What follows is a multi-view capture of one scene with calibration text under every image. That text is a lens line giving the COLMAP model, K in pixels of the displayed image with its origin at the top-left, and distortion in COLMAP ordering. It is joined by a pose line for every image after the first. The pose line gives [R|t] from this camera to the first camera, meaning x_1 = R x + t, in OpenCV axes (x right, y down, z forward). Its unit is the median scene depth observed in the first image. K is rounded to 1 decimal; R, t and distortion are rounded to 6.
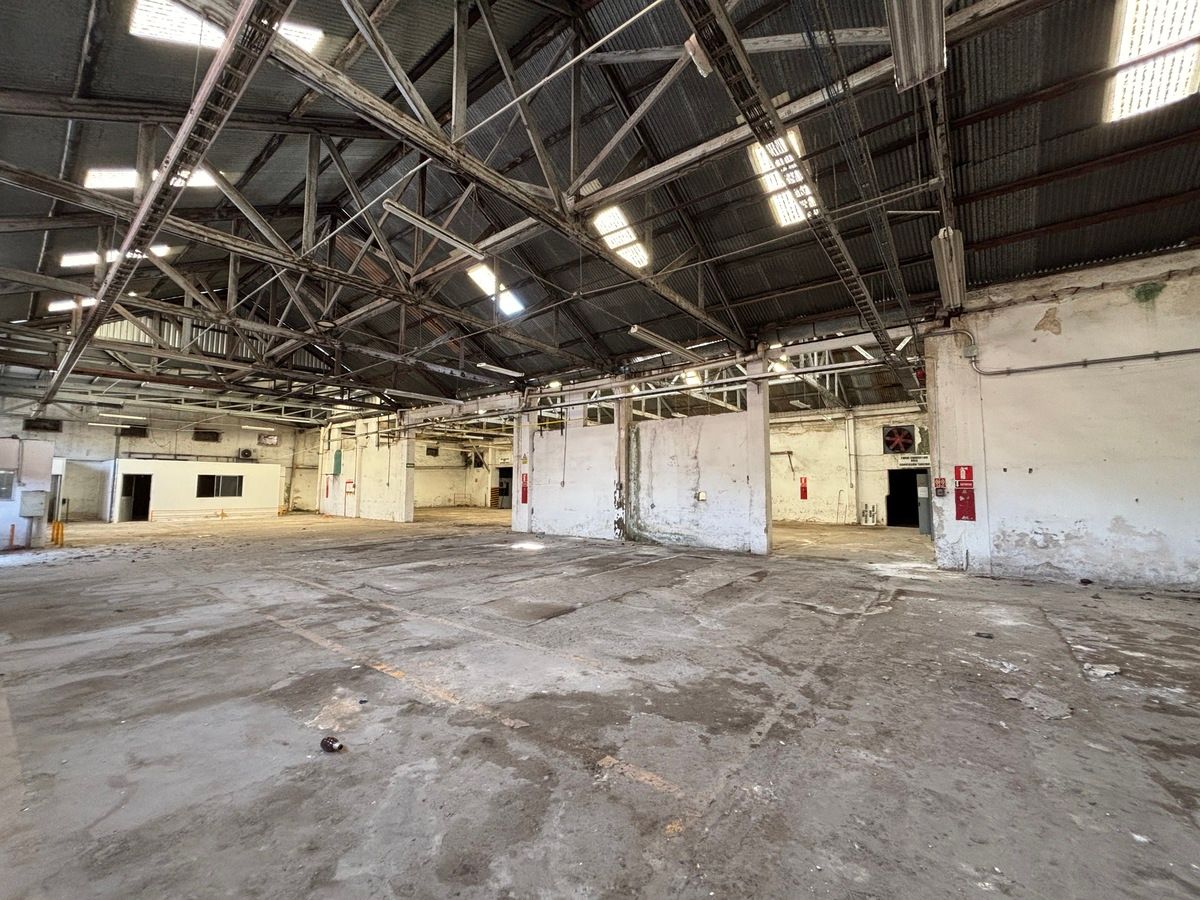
lens RADIAL K [[480.9, 0, 600.0], [0, 480.9, 448.4], [0, 0, 1]] dist [0.000125, -0.000427]
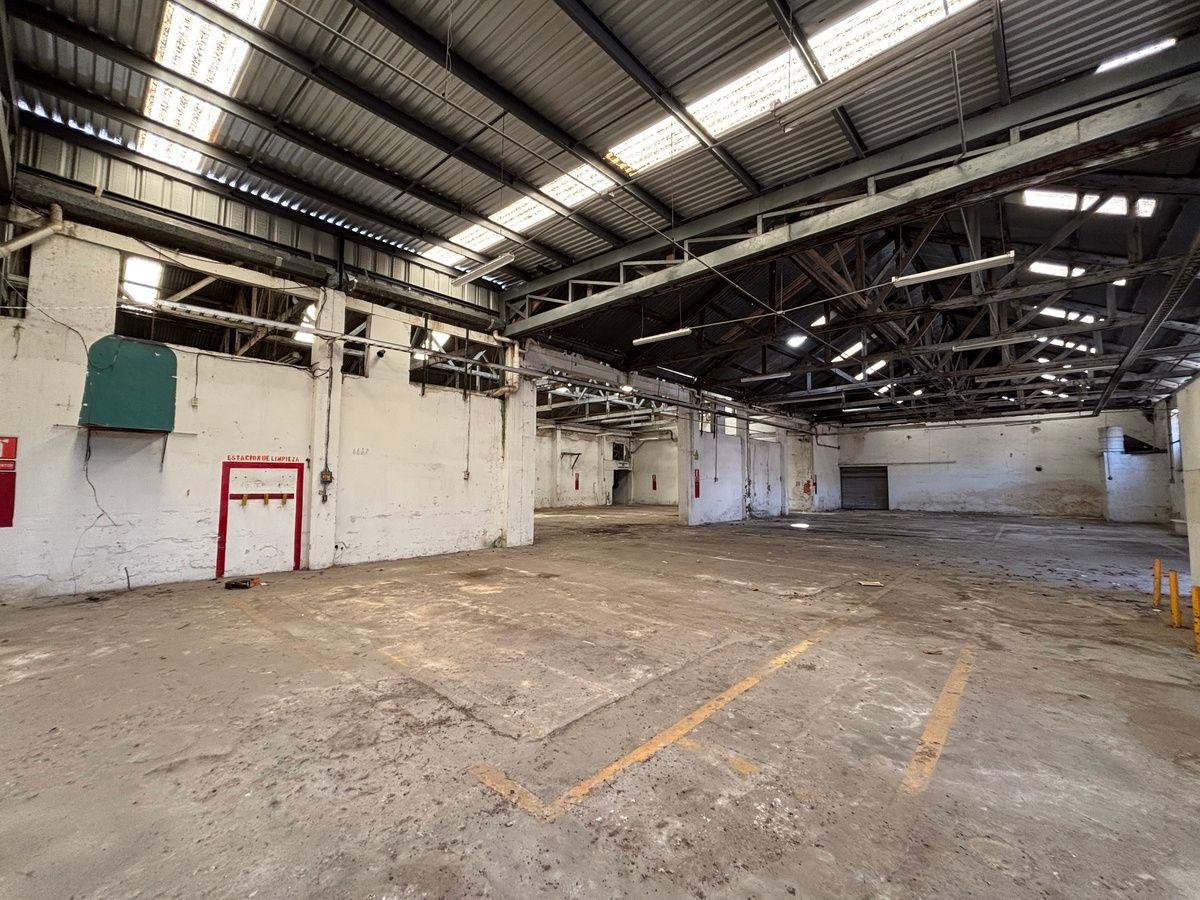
lens RADIAL K [[480.9, 0, 600.0], [0, 480.9, 448.4], [0, 0, 1]] dist [0.000125, -0.000427]
pose [[0.082940, 0.066861, 0.994309, -0.920342], [-0.084878, 0.994595, -0.059800, 0.066744], [-0.992933, -0.079436, 0.088167, 0.851214]]
